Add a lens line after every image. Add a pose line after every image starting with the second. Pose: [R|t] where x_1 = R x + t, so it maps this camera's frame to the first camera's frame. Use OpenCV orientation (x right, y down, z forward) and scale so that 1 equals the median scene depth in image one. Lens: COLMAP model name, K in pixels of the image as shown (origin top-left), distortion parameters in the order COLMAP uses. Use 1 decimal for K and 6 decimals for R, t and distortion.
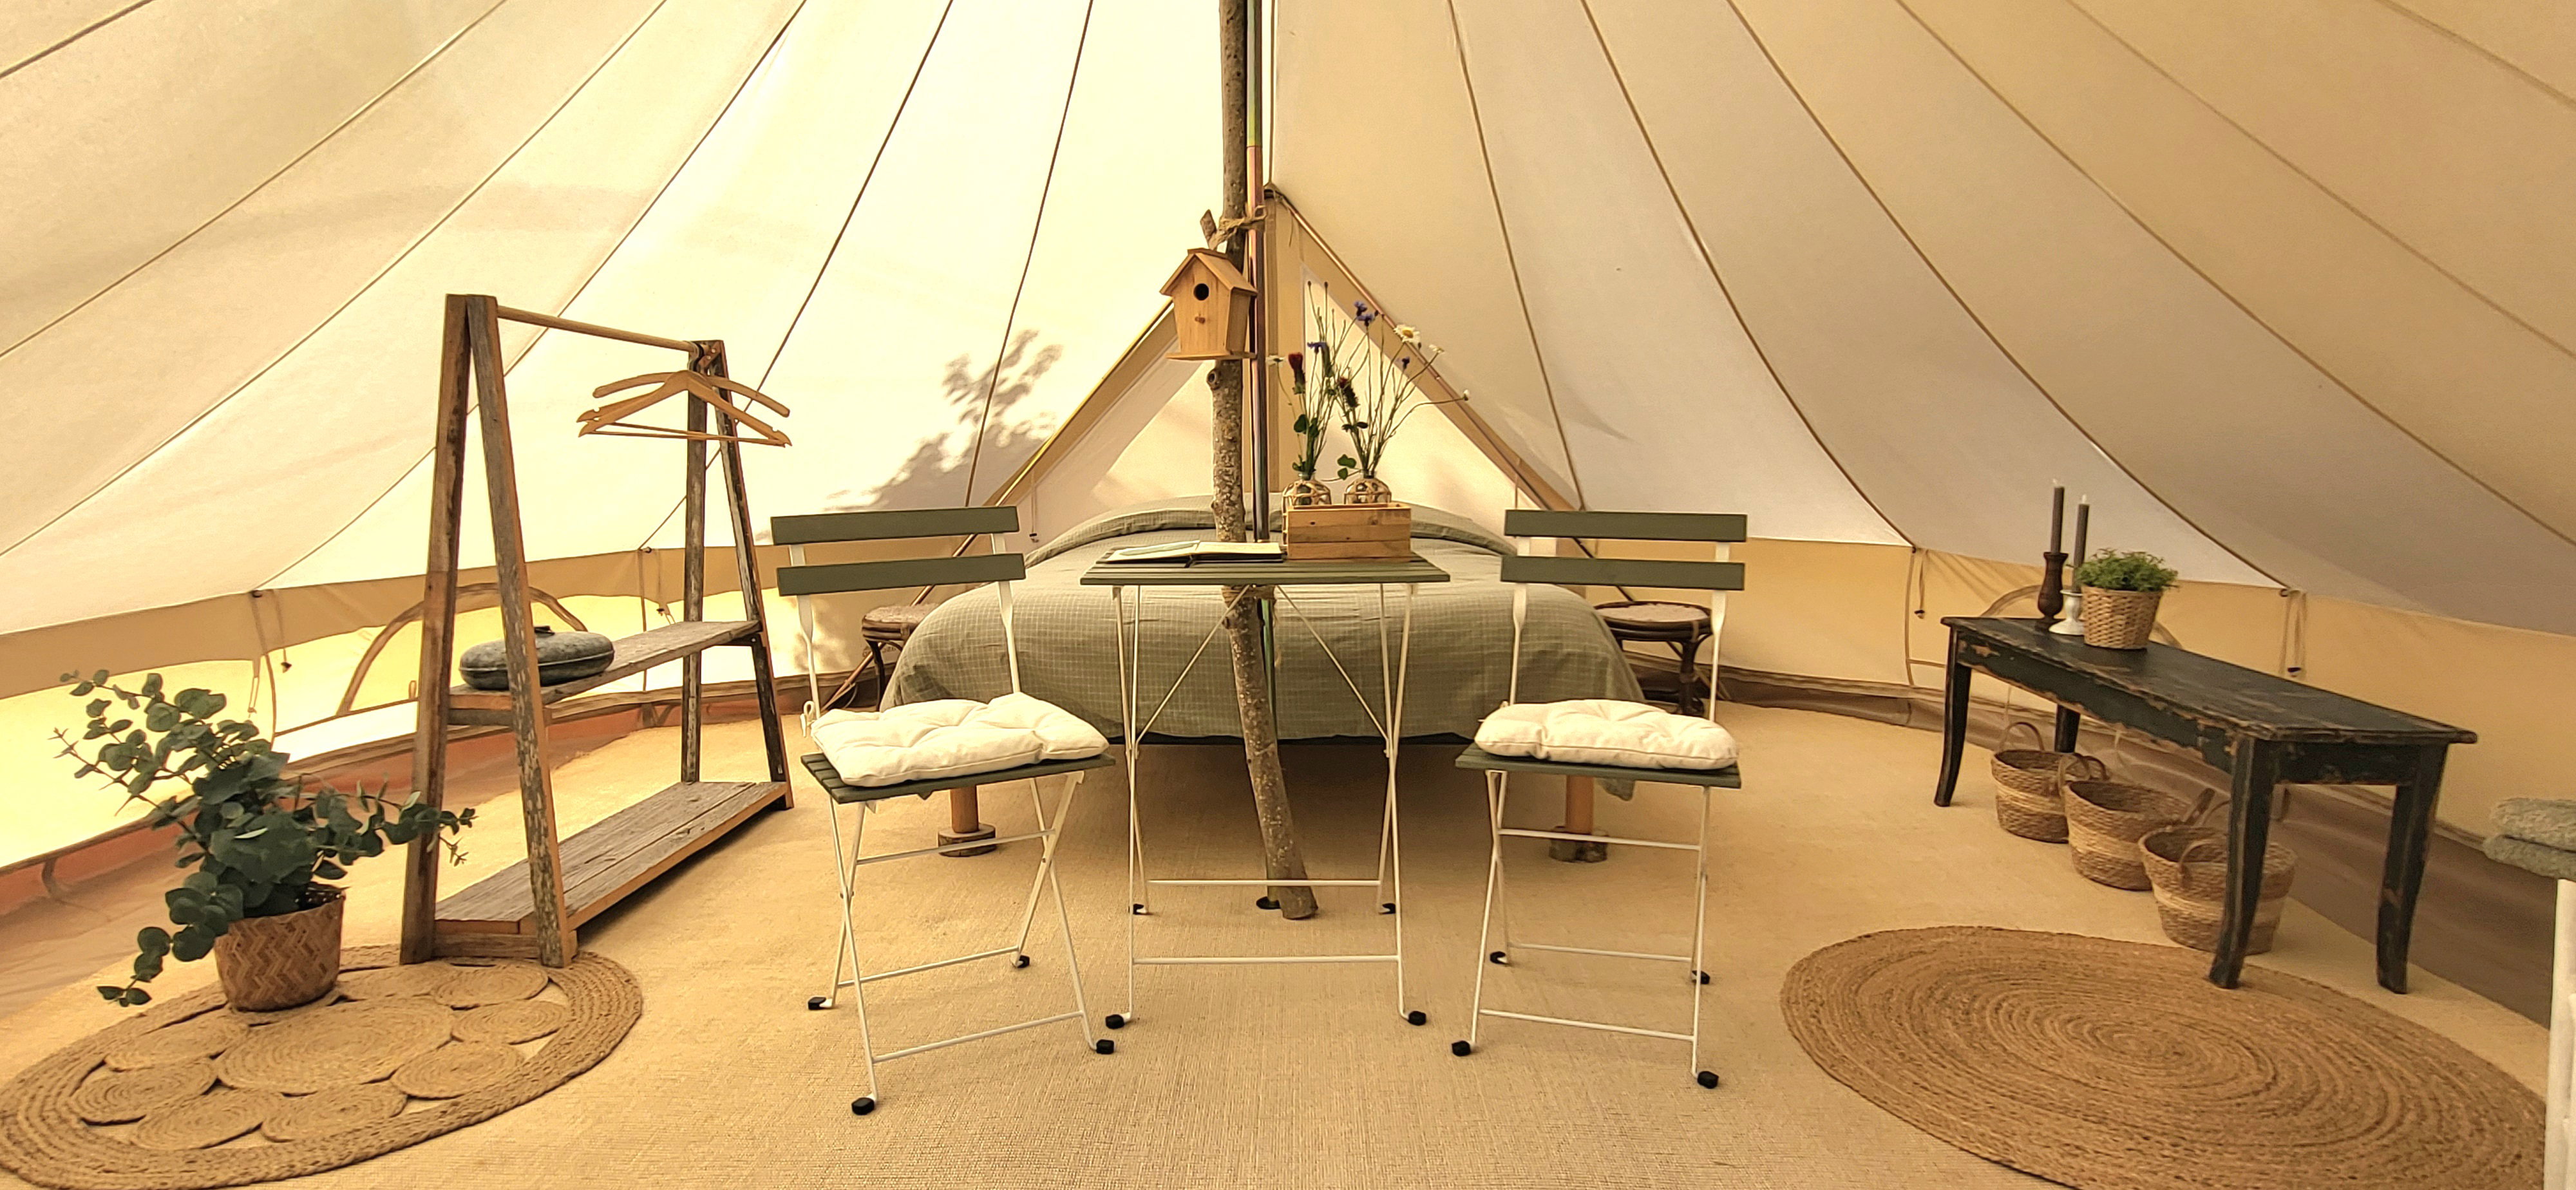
lens RADIAL K [[1390.1, 0, 1285.7], [0, 1390.1, 638.9], [0, 0, 1]] dist [-0.000472, -0.000932]
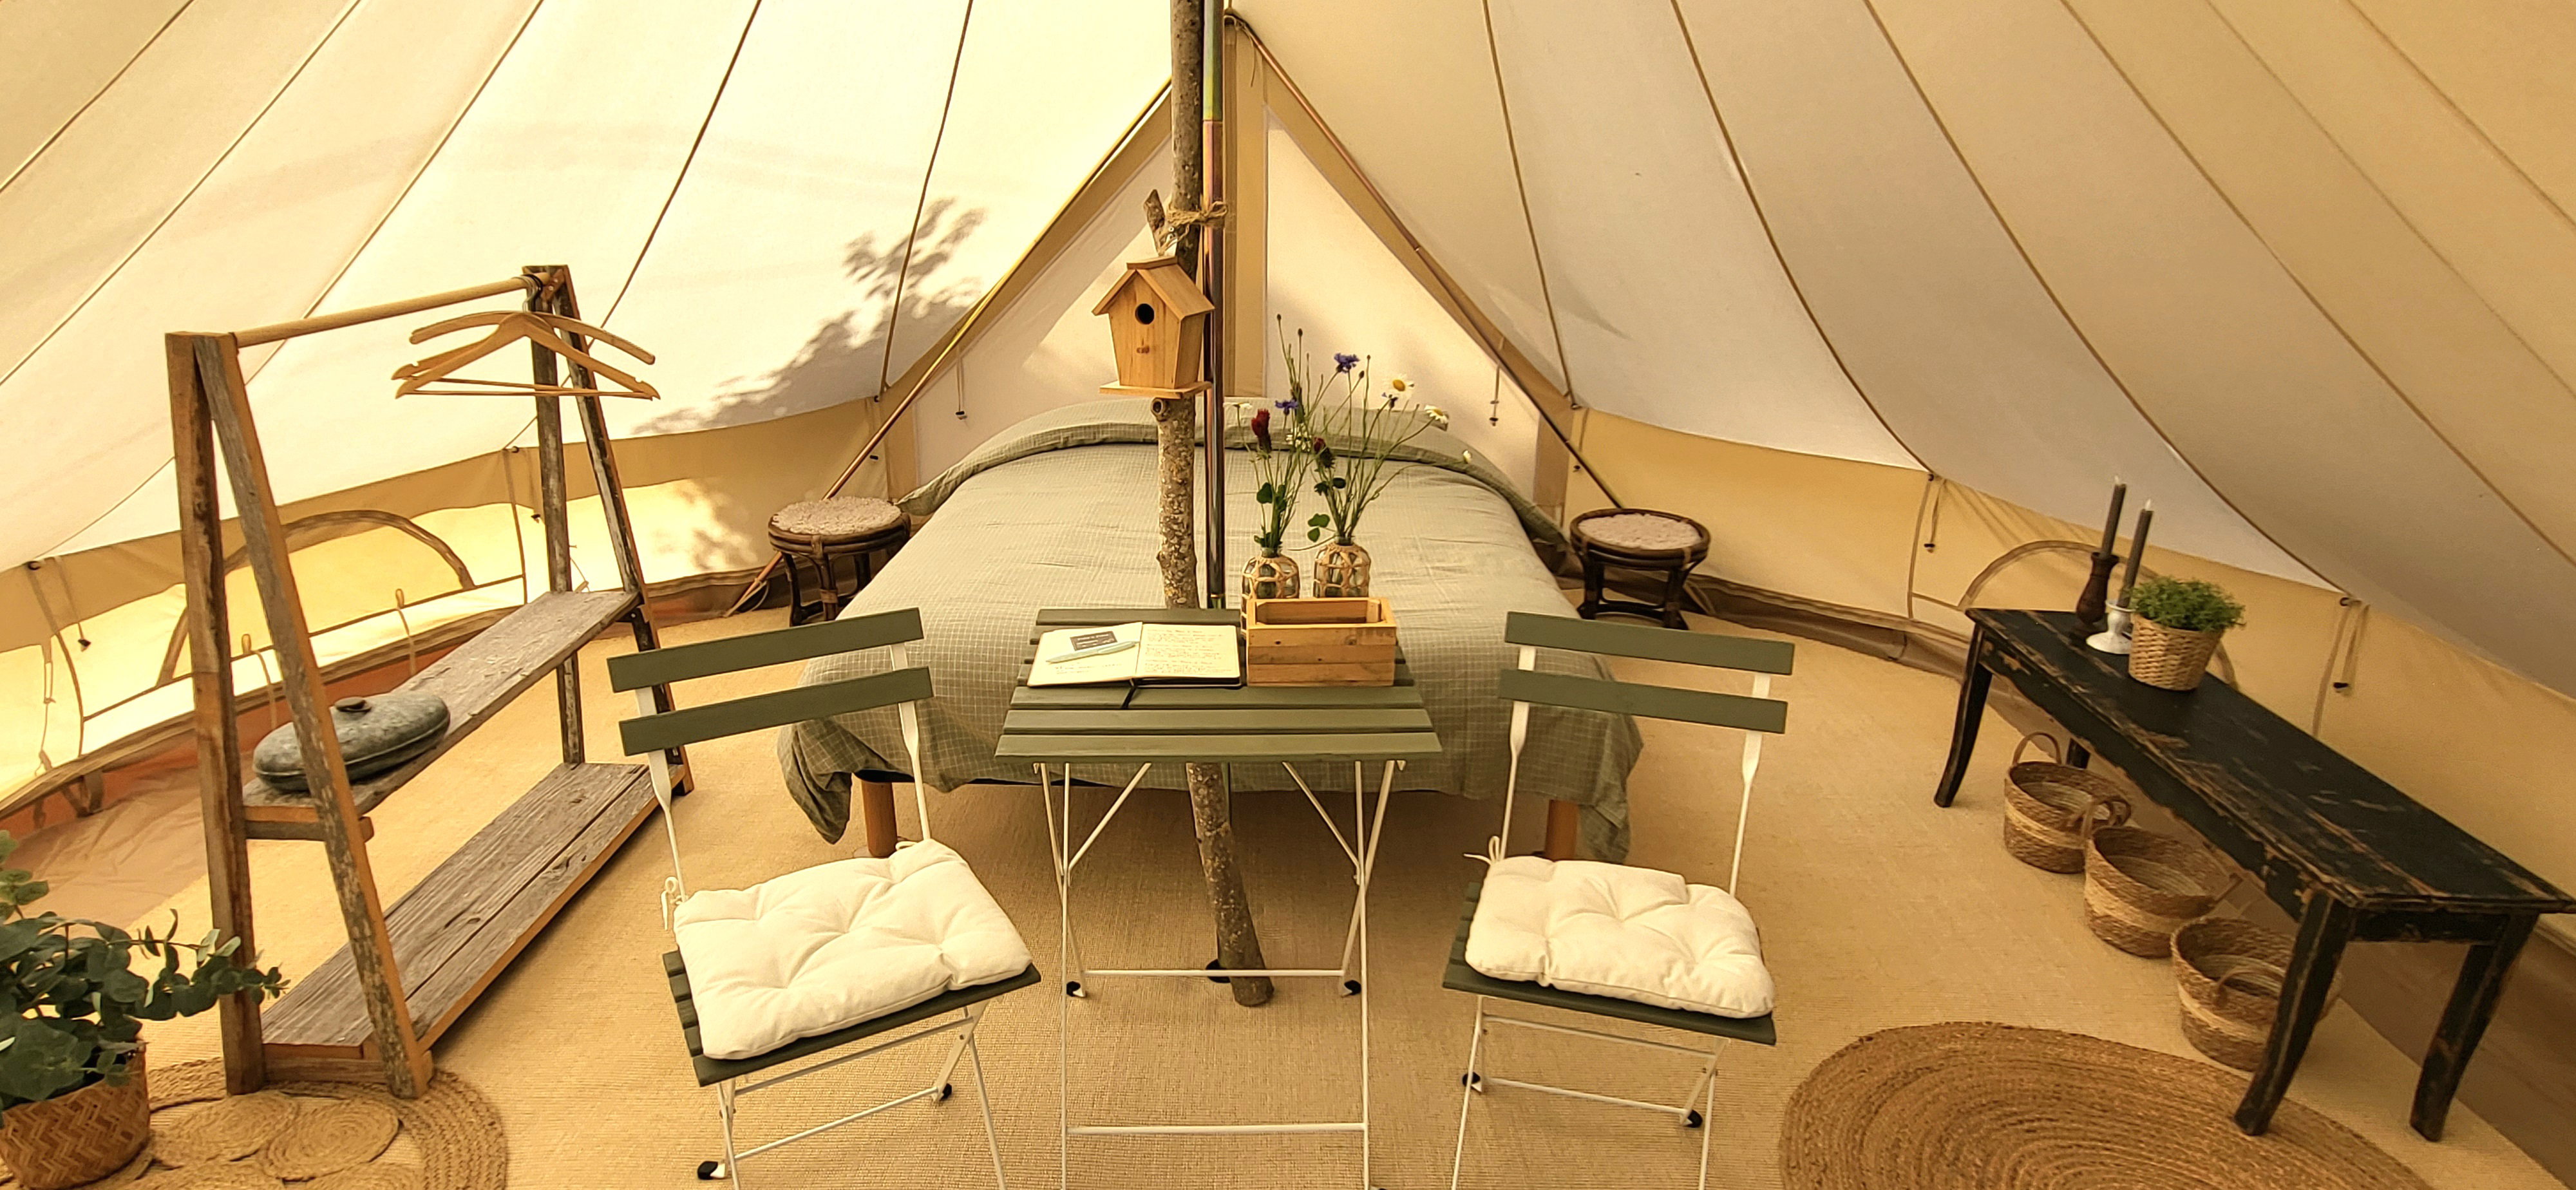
lens RADIAL K [[1390.1, 0, 1285.7], [0, 1390.1, 638.9], [0, 0, 1]] dist [-0.000472, -0.000932]
pose [[0.999185, 0.014128, 0.037804, -0.006678], [-0.021523, 0.978939, 0.203017, -0.228108], [-0.034139, -0.203665, 0.978445, 0.168879]]
